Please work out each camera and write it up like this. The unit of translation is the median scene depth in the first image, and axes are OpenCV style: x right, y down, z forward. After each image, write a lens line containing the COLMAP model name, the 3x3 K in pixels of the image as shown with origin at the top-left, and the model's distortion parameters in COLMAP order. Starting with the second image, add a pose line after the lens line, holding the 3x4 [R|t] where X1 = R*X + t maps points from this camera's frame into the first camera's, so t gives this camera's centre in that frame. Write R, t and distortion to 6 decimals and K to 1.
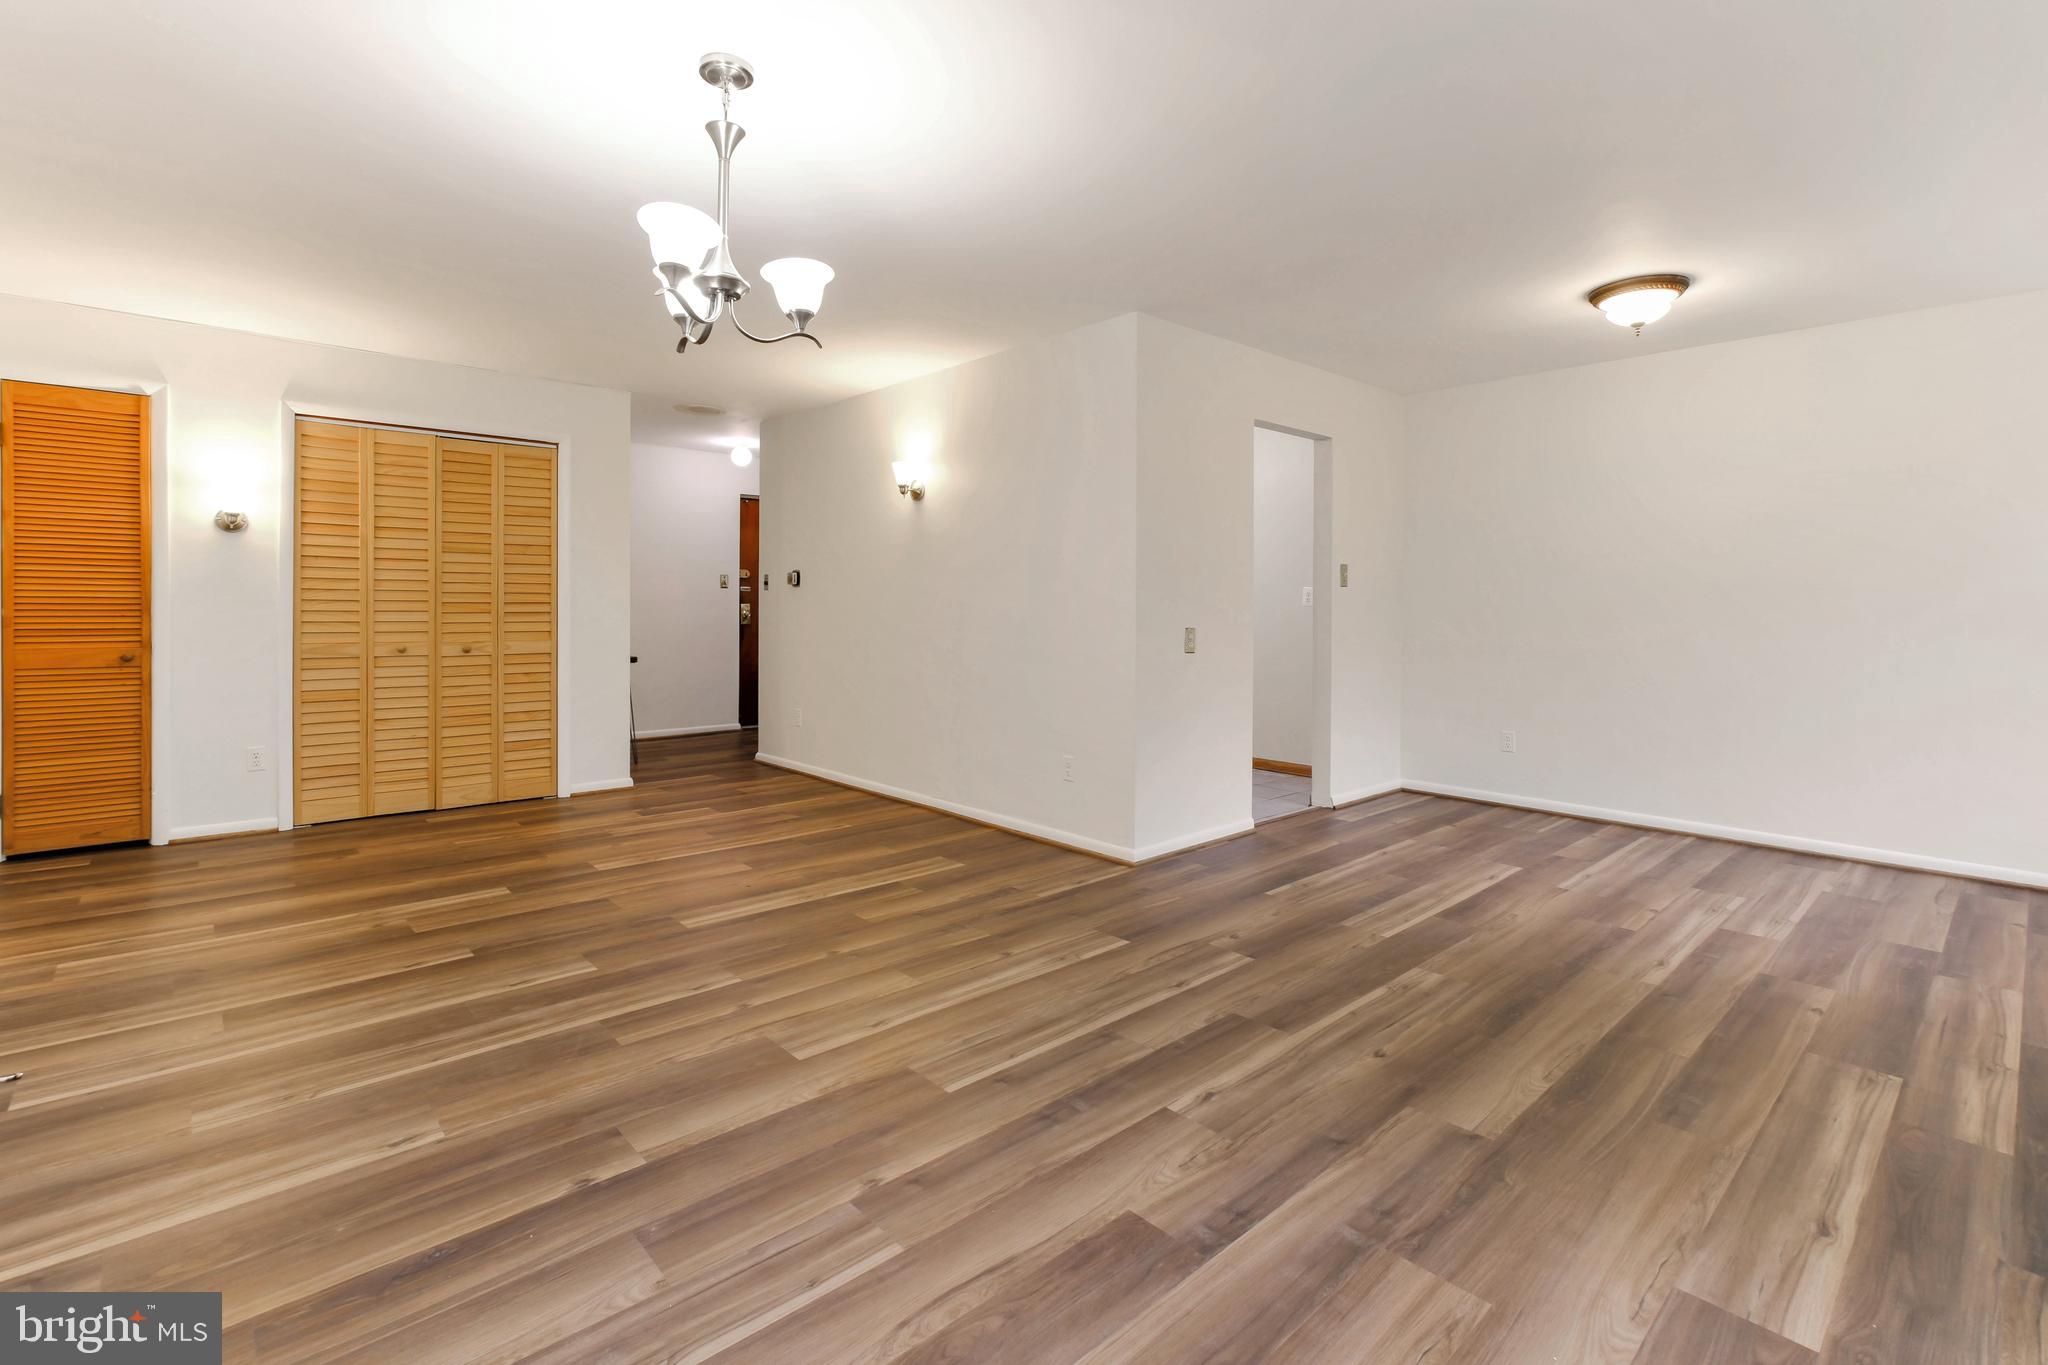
lens RADIAL K [[947.3, 0, 1021.0], [0, 947.3, 618.7], [0, 0, 1]] dist [-0.001100, 0.000890]
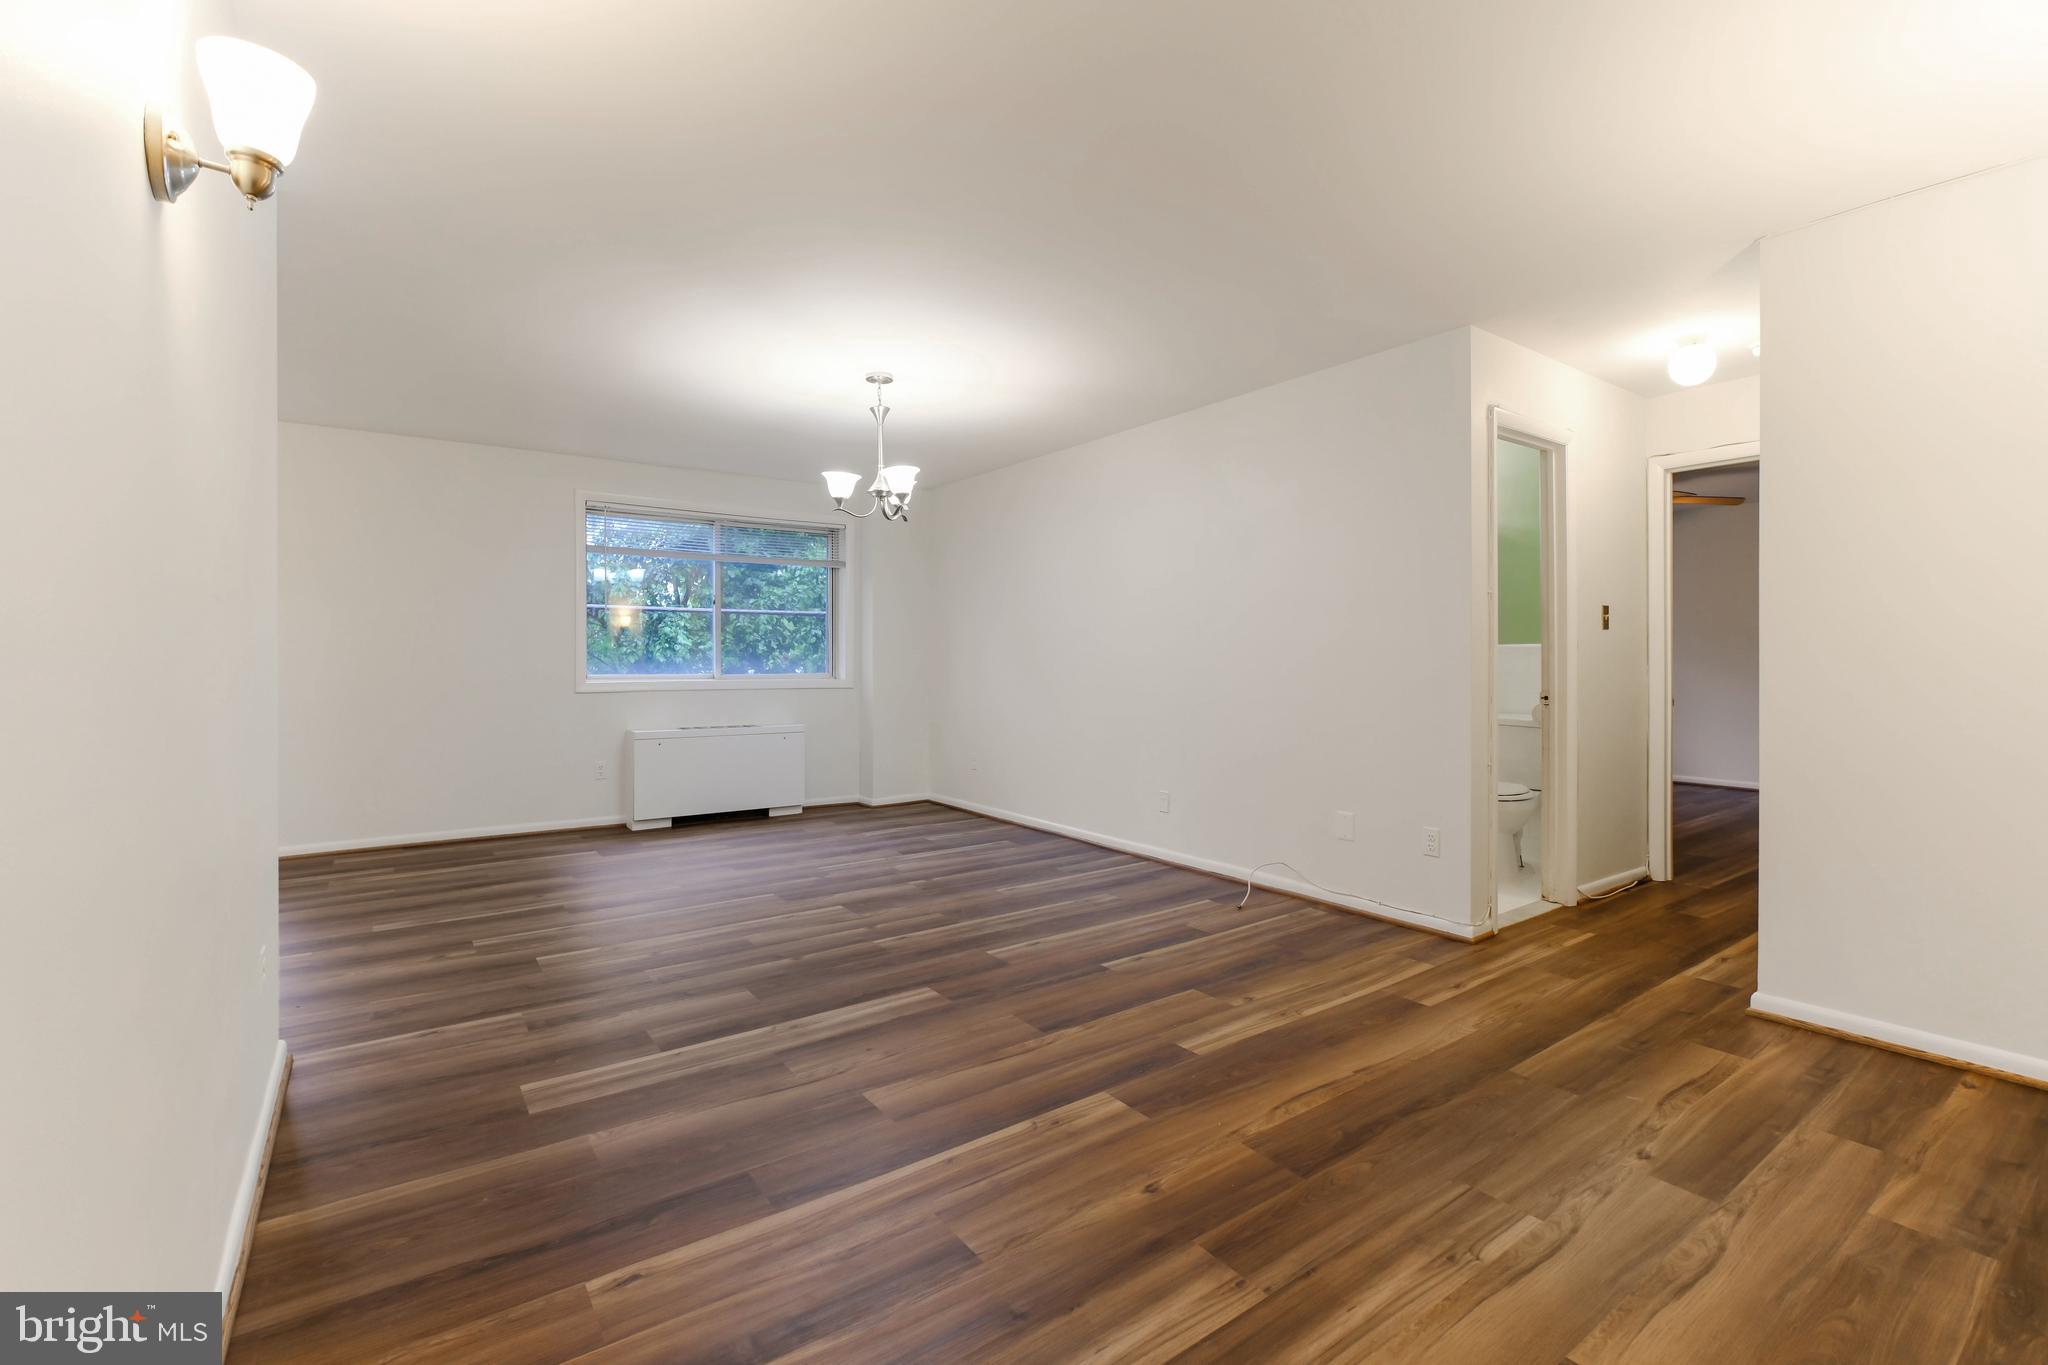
lens RADIAL K [[916.9, 0, 1004.4], [0, 916.9, 691.7], [0, 0, 1]] dist [0.001832, -0.004906]
pose [[-0.991804, -0.011778, 0.127225, -0.622553], [-0.003974, 0.998104, 0.061425, -0.046393], [-0.127708, 0.060416, -0.989970, 2.178554]]
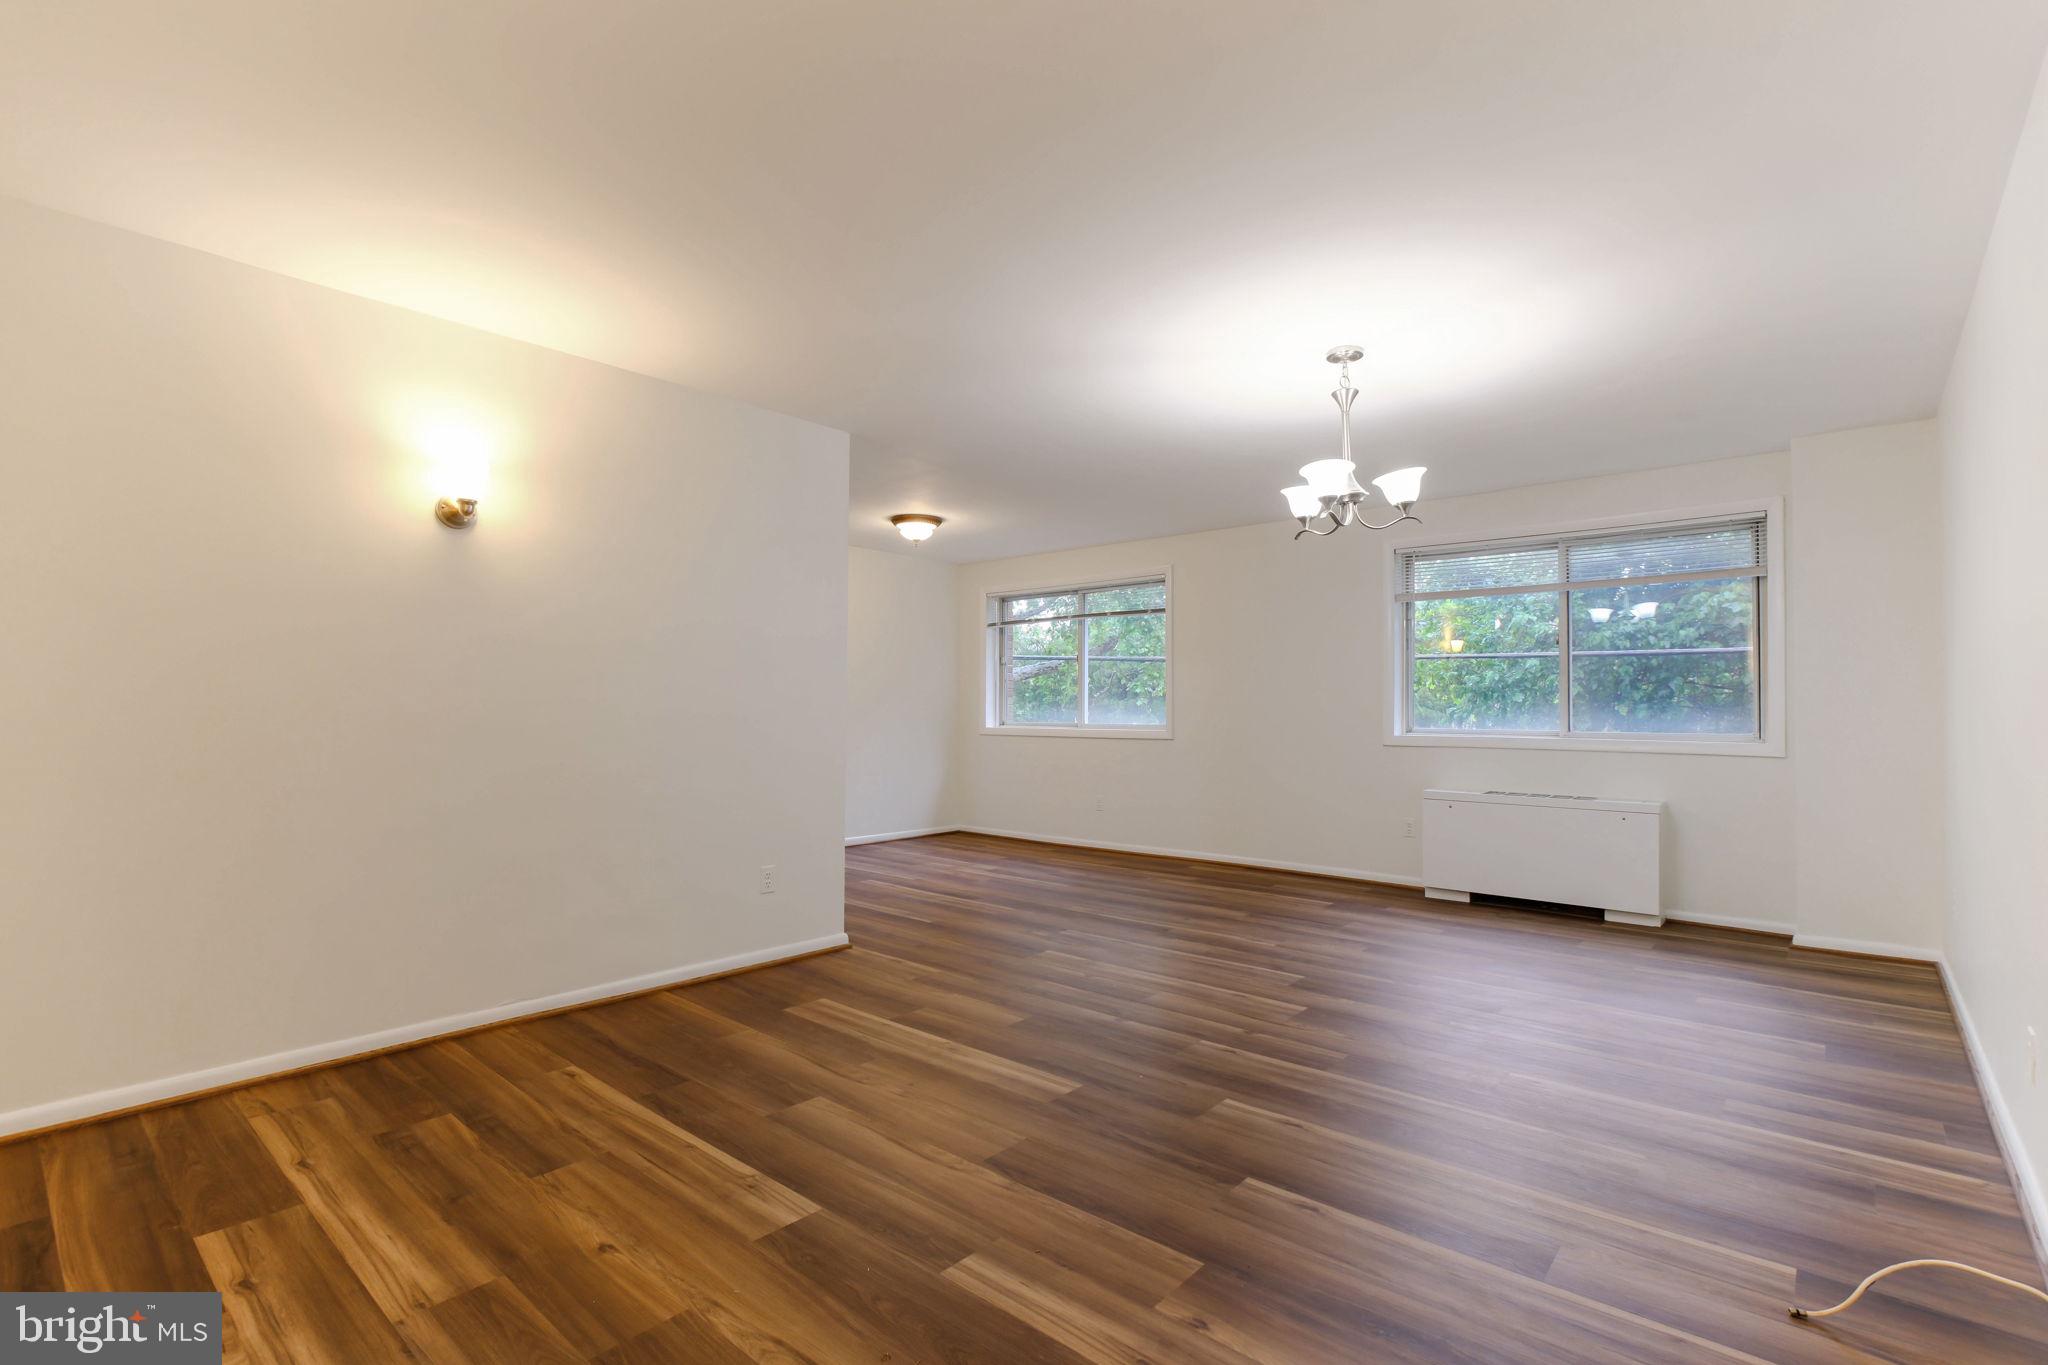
lens RADIAL K [[929.6, 0, 1022.8], [0, 929.6, 689.8], [0, 0, 1]] dist [0.000780, 0.001135]
pose [[-0.105316, 0.015175, 0.994323, -1.336250], [0.019123, 0.999730, -0.013232, -0.019850], [-0.994255, 0.017621, -0.105578, 1.289747]]
